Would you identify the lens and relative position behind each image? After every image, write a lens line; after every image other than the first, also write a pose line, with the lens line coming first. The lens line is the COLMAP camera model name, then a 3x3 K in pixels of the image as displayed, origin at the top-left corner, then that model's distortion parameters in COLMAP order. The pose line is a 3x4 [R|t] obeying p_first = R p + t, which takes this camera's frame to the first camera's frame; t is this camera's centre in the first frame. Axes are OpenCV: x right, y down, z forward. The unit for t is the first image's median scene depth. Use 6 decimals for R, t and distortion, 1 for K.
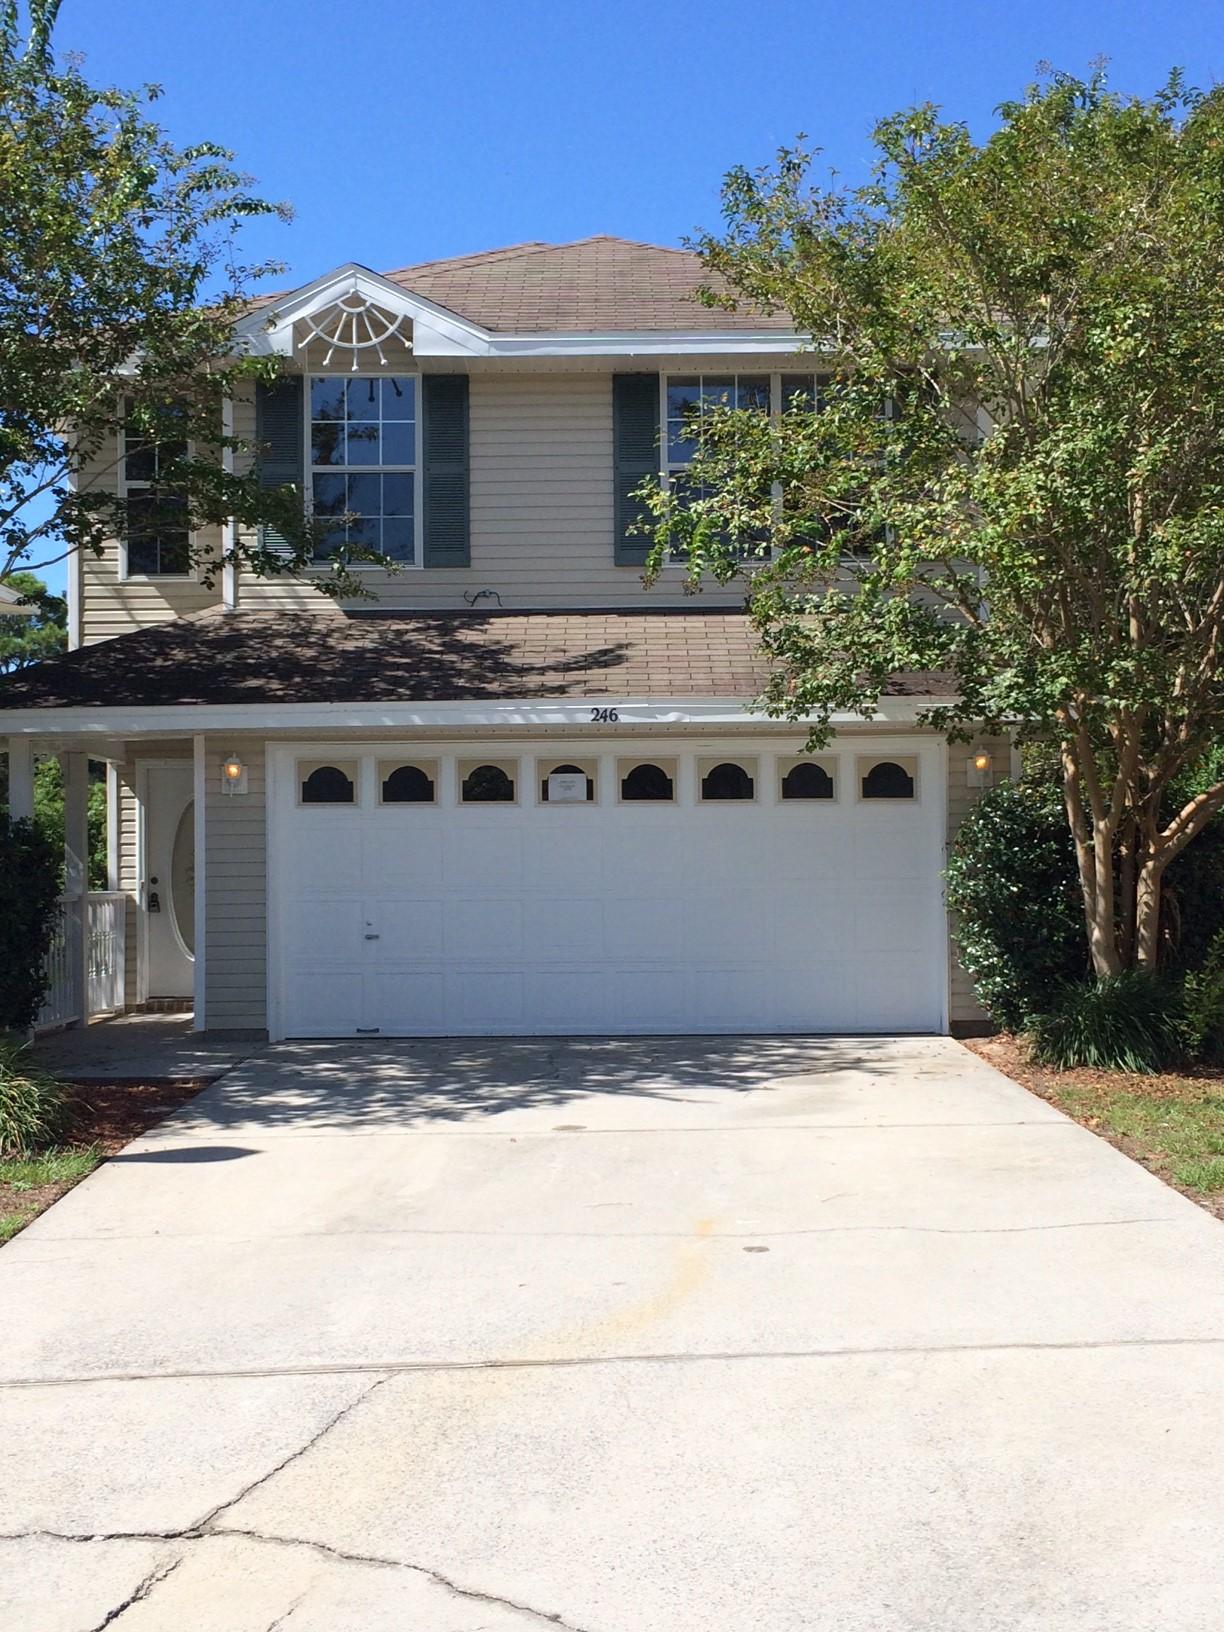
lens RADIAL K [[2140.7, 0, 612.0], [0, 2140.7, 818.8], [0, 0, 1]] dist [-0.007402, 0.000000]
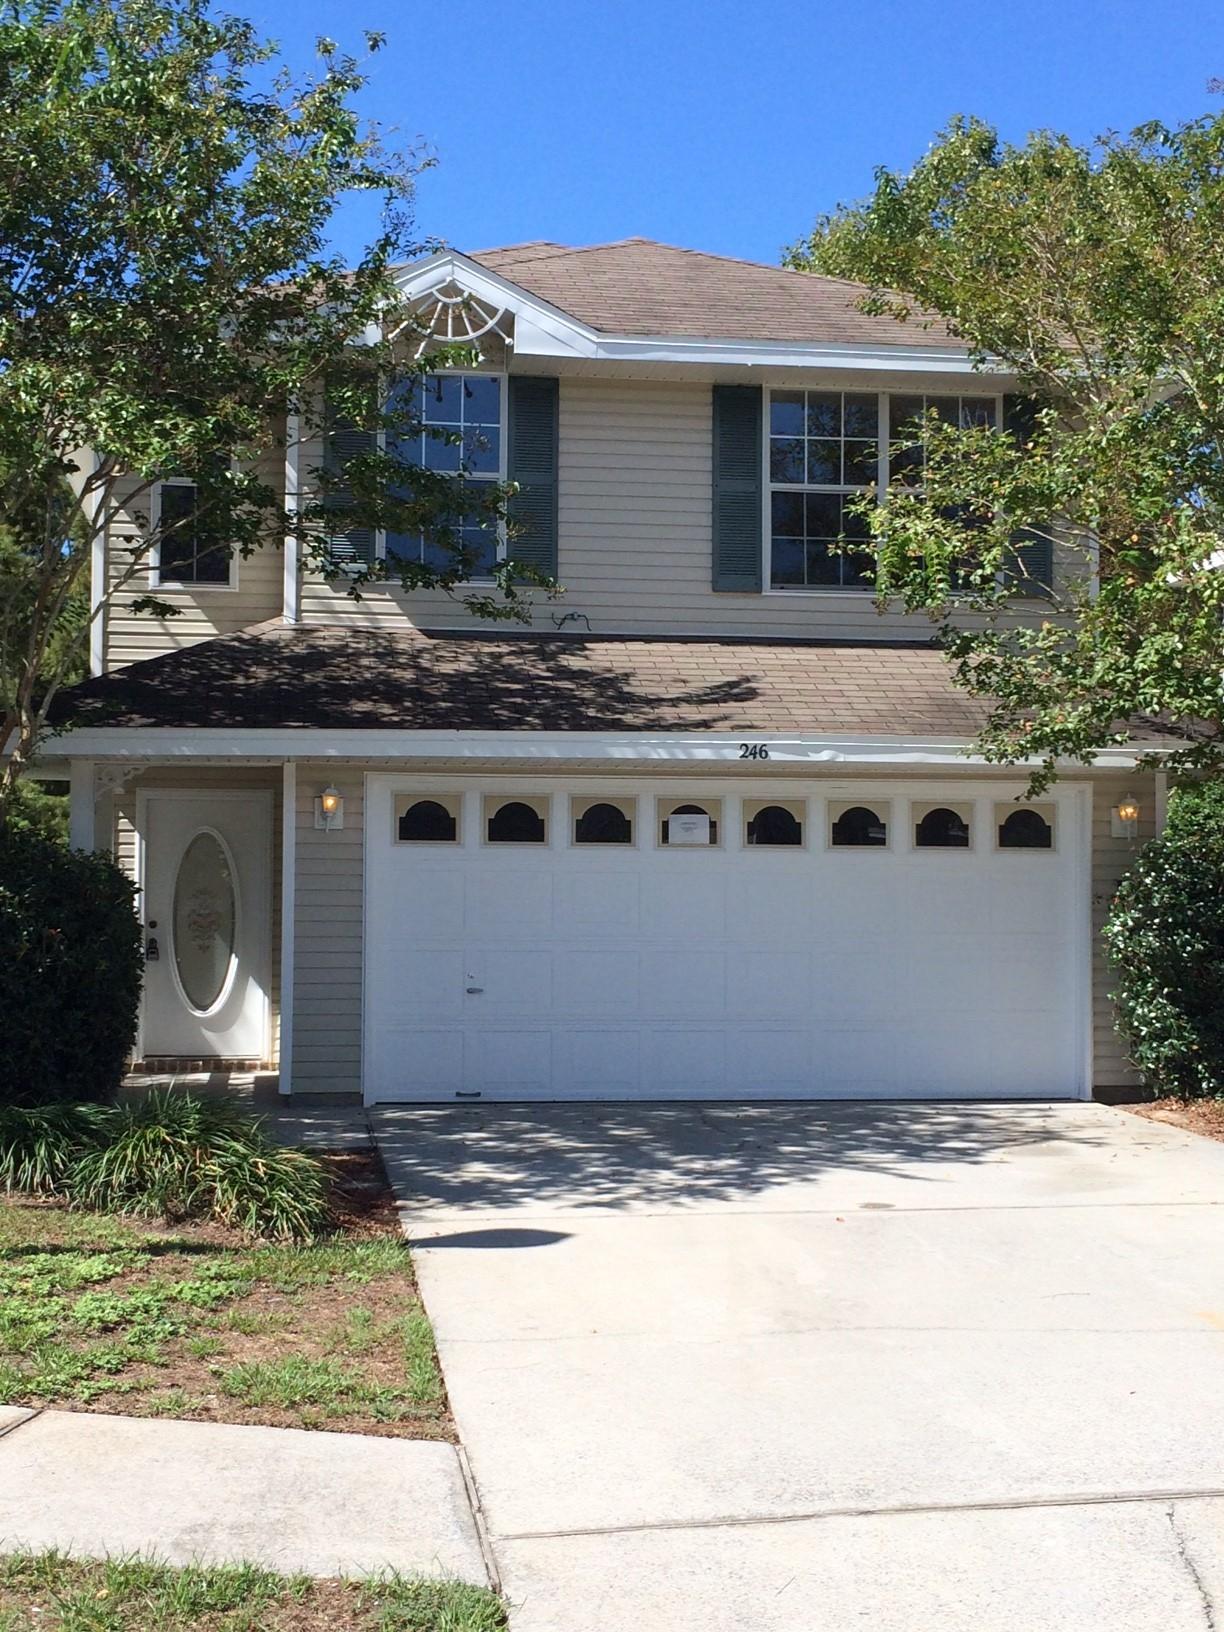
lens RADIAL K [[2230.4, 0, 612.1], [0, 2230.4, 813.2], [0, 0, 1]] dist [-0.004645, 0.000000]
pose [[0.988294, 0.021093, 0.151094, -0.197399], [-0.017767, 0.999570, -0.023330, 0.001278], [-0.151521, 0.020373, 0.988244, 0.058180]]
